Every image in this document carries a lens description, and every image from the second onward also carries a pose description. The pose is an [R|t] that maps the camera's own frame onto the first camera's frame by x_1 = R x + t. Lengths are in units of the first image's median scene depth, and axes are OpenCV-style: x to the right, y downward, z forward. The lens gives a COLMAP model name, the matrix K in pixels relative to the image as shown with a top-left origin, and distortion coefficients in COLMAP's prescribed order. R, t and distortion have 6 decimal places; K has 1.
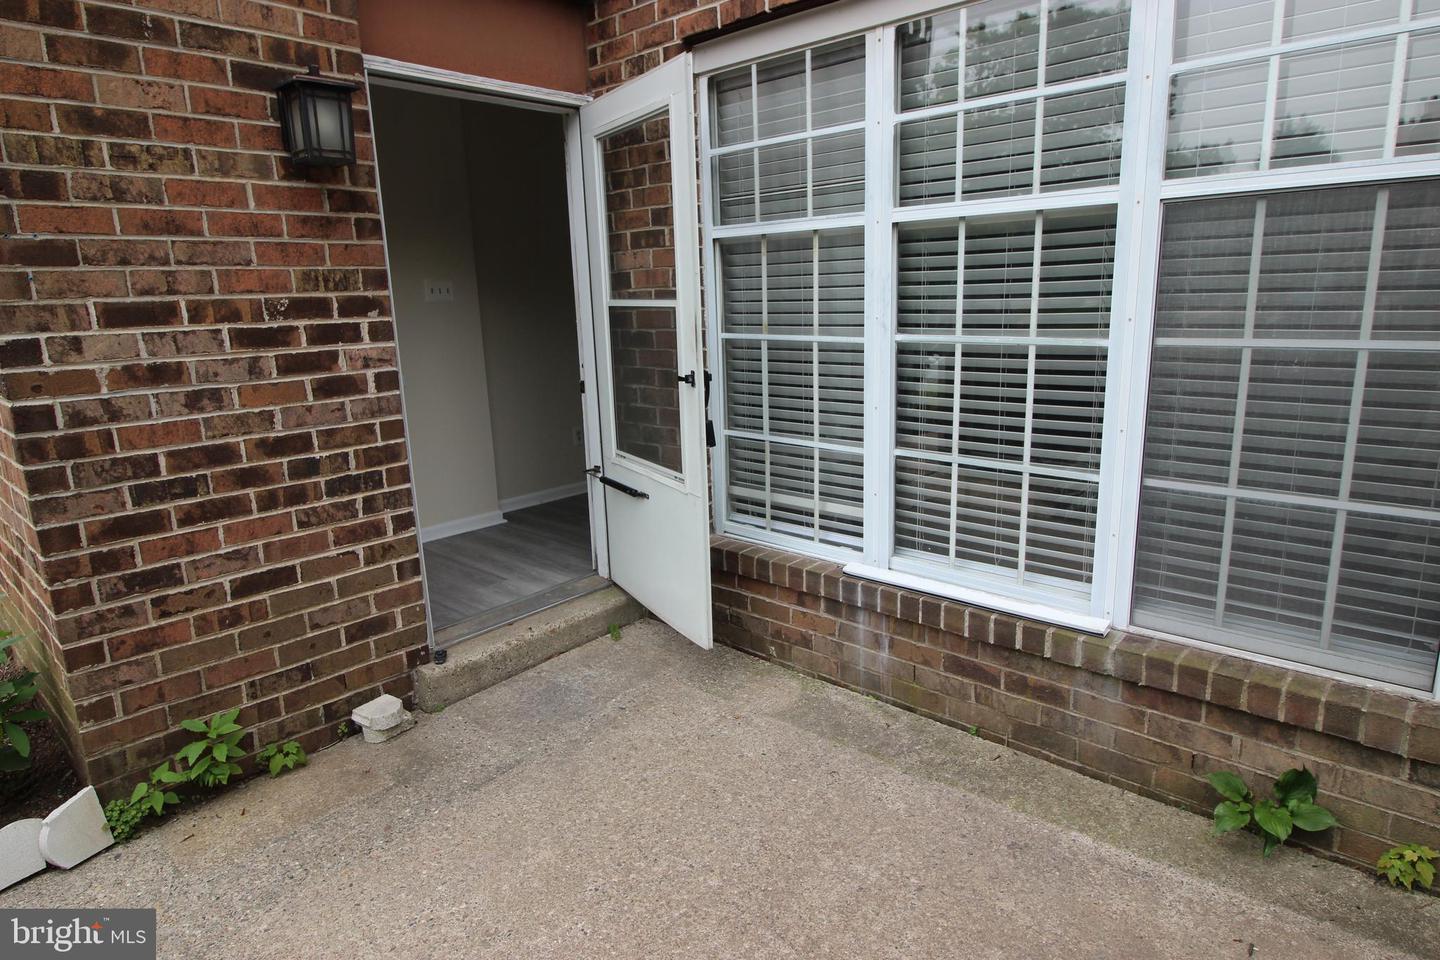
lens RADIAL K [[828.8, 0, 712.3], [0, 828.8, 478.4], [0, 0, 1]] dist [-0.000726, 0.000388]
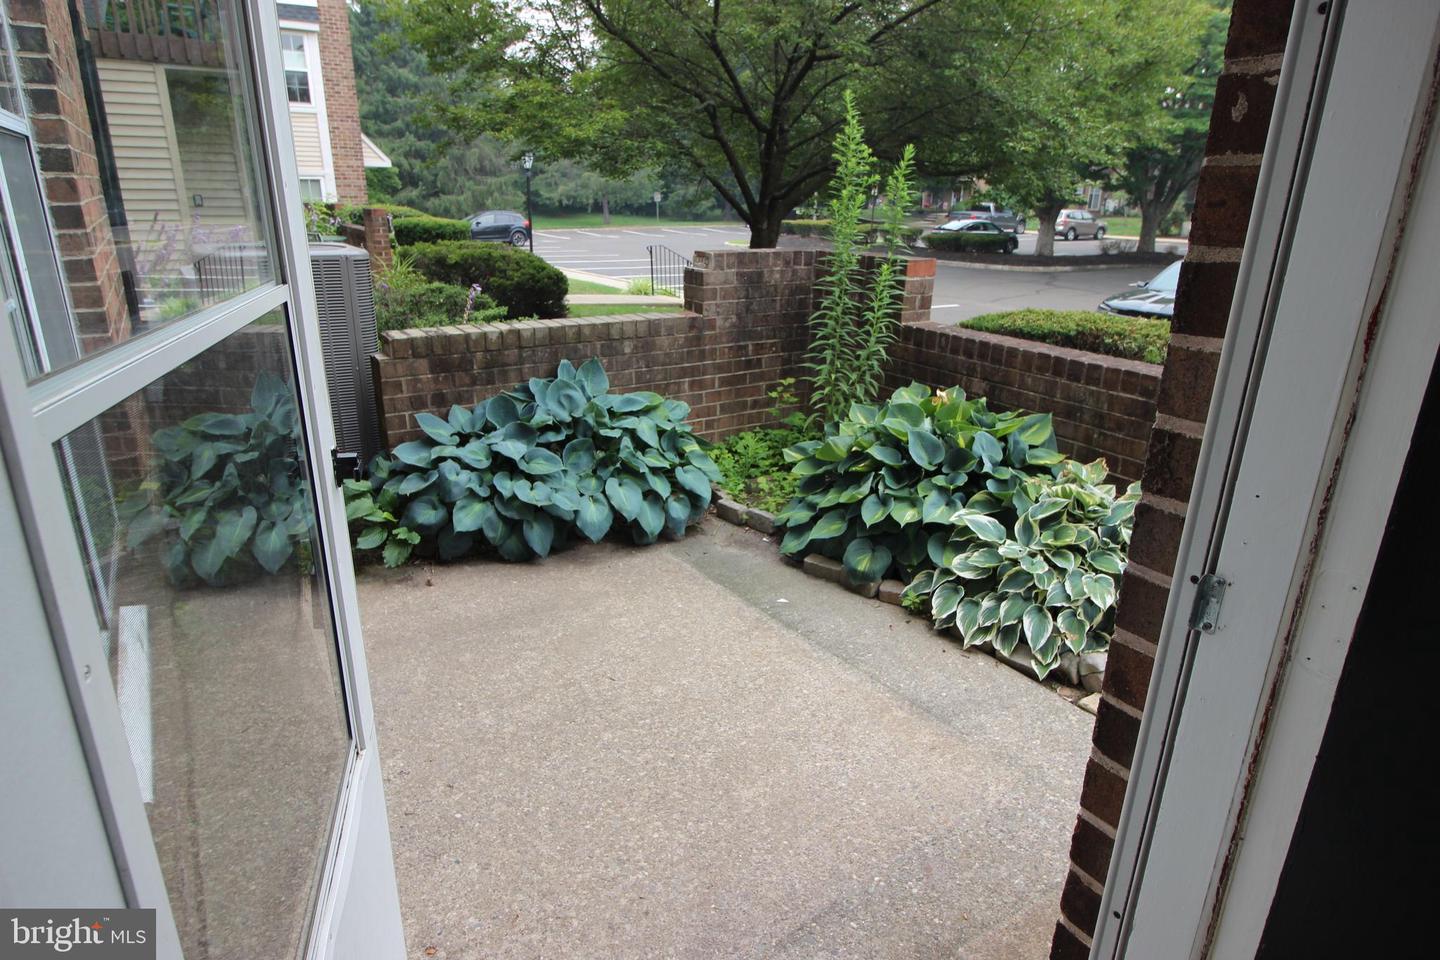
lens RADIAL K [[828.8, 0, 721.6], [0, 828.8, 474.6], [0, 0, 1]] dist [-0.000726, 0.000388]
pose [[-0.970680, -0.061093, 0.232483, -0.350488], [0.067558, 0.858844, 0.507762, -0.360301], [-0.230687, 0.508581, -0.829535, 1.509152]]
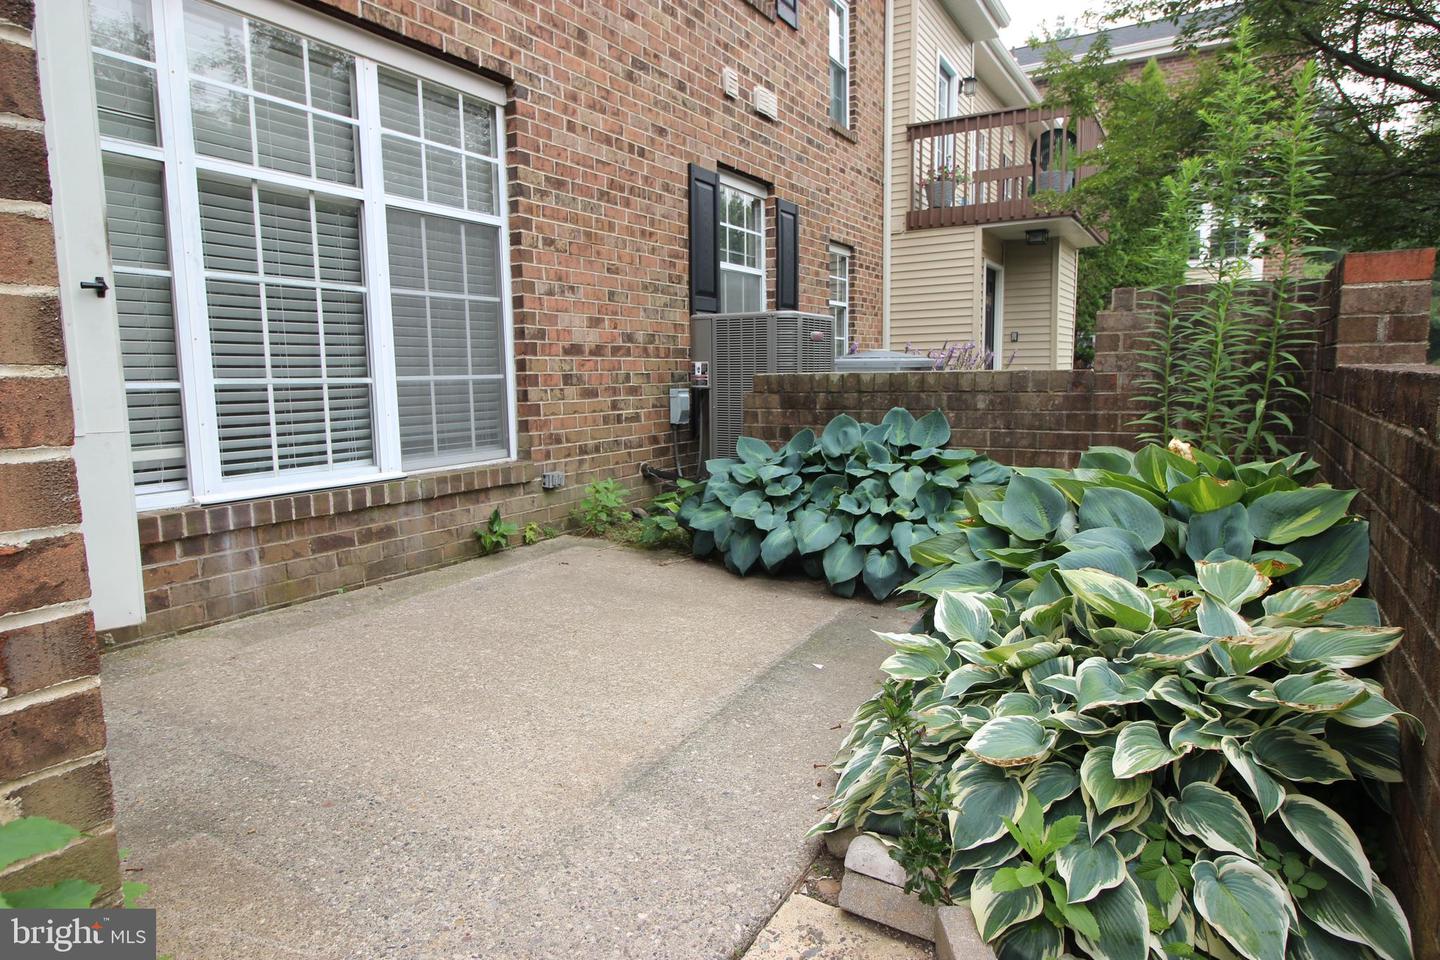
lens RADIAL K [[828.8, 0, 715.4], [0, 828.8, 475.9], [0, 0, 1]] dist [-0.000726, 0.000388]
pose [[-0.202305, -0.083737, 0.975736, -1.143083], [0.234740, 0.963146, 0.131326, 0.114833], [-0.950773, 0.255612, -0.175193, 0.703675]]
